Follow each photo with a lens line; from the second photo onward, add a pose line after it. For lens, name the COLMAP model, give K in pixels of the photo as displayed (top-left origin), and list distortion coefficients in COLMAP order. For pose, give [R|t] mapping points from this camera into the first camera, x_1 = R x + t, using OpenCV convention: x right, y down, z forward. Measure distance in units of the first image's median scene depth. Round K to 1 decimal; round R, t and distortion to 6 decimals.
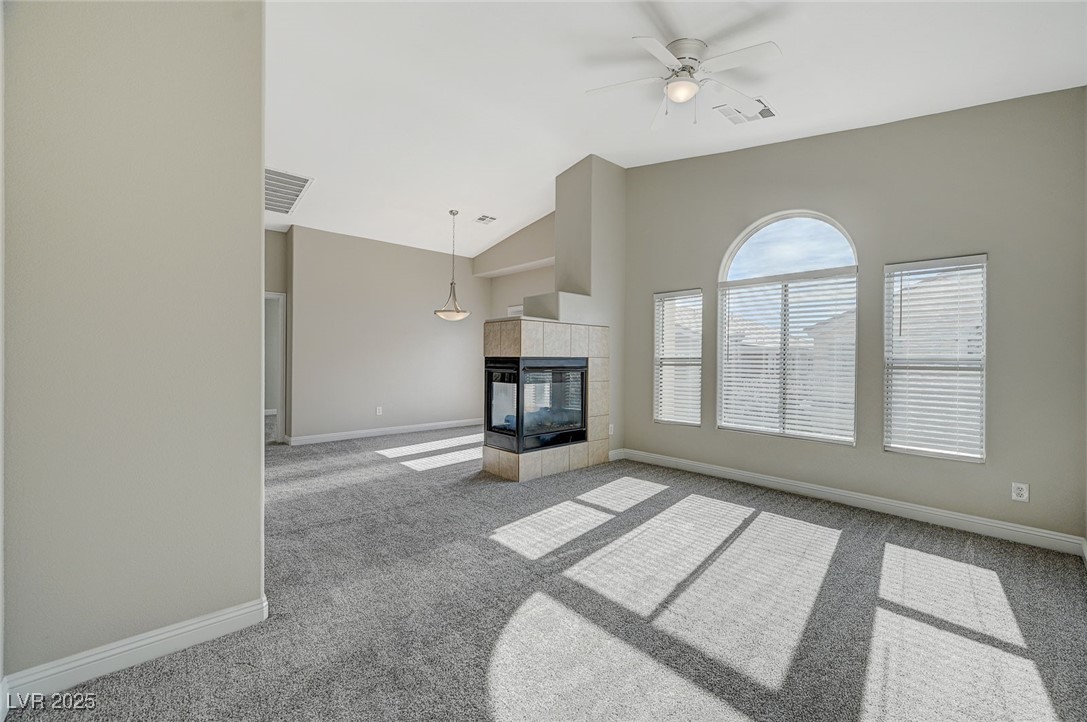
lens RADIAL K [[438.5, 0, 543.5], [0, 438.5, 361.0], [0, 0, 1]] dist [-0.001233, -0.000037]
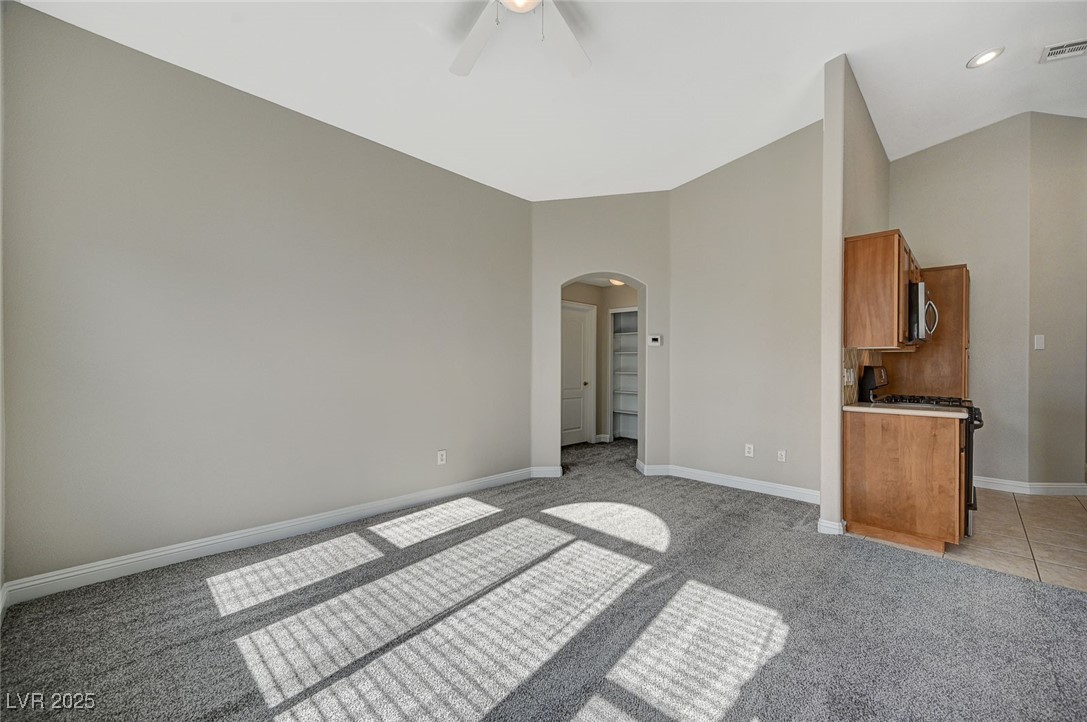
lens RADIAL K [[436.7, 0, 545.8], [0, 436.7, 363.9], [0, 0, 1]] dist [-0.001180, -0.000106]
pose [[-0.998292, -0.015943, -0.056211, 0.220389], [-0.016389, 0.999838, 0.007490, -0.003201], [0.056083, 0.008399, -0.998391, 1.233370]]
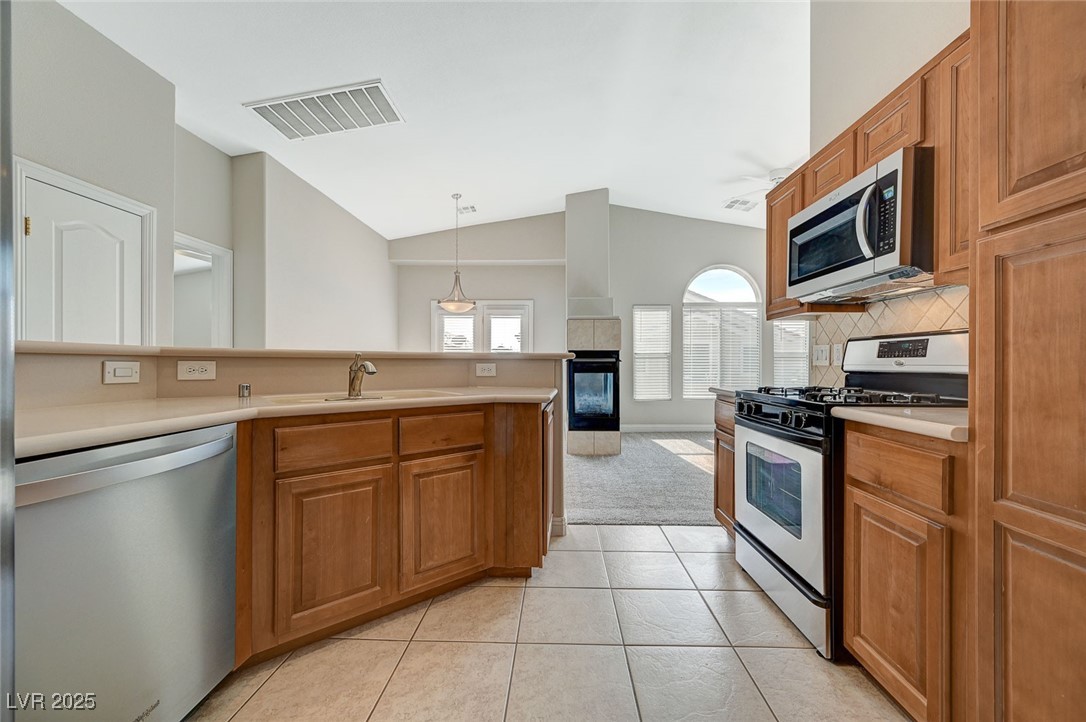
lens RADIAL K [[436.3, 0, 545.3], [0, 436.3, 363.9], [0, 0, 1]] dist [-0.001180, -0.000106]
pose [[0.697625, -0.009585, 0.716399, -1.109526], [0.010288, 0.999941, 0.003361, 0.023014], [-0.716389, 0.005025, 0.697682, 0.332068]]
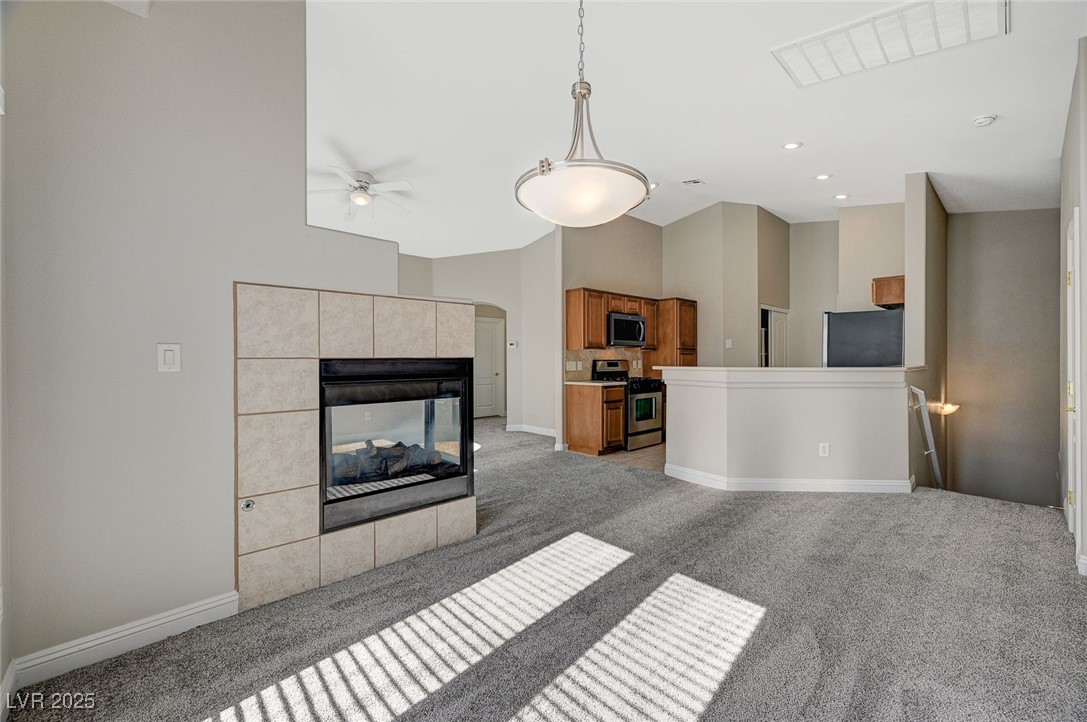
lens RADIAL K [[434.0, 0, 547.0], [0, 434.0, 359.4], [0, 0, 1]] dist [-0.000329, -0.000149]
pose [[-0.999964, -0.005248, -0.006619, -0.274119], [-0.005294, 0.999962, 0.006908, -0.014334], [0.006582, 0.006943, -0.999954, 1.900254]]
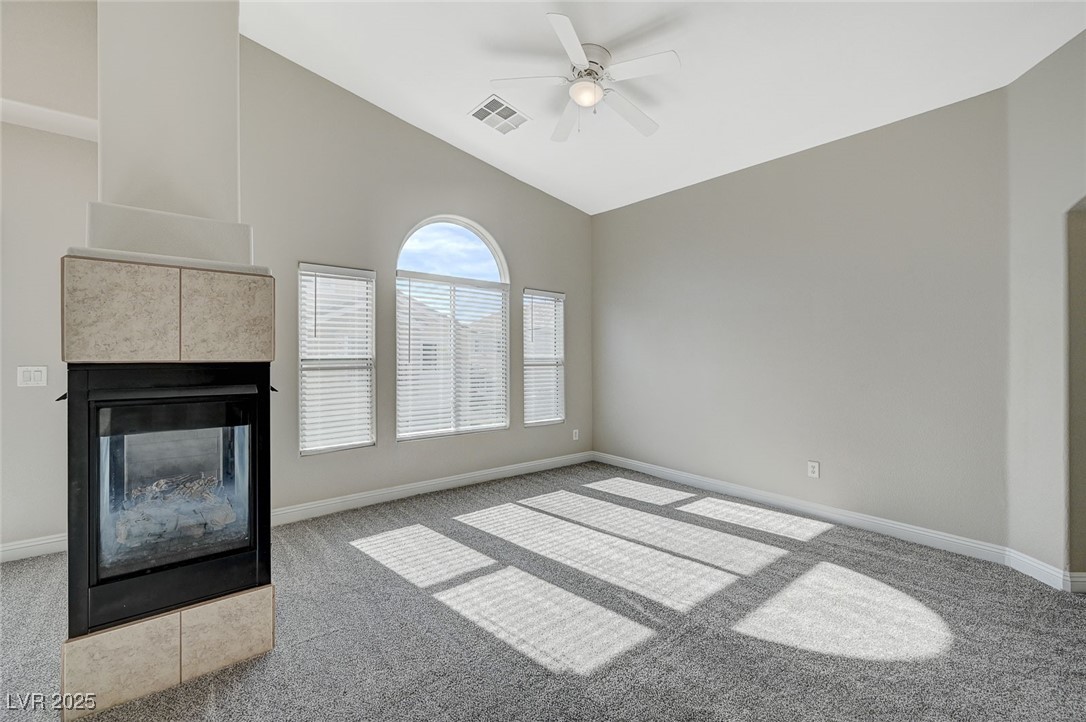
lens RADIAL K [[459.5, 0, 551.7], [0, 459.5, 358.9], [0, 0, 1]] dist [-0.000607, -0.000038]
pose [[0.038102, -0.012160, 0.999200, -0.529029], [0.005395, 0.999914, 0.011963, -0.017245], [-0.999259, 0.004935, 0.038164, 0.742985]]
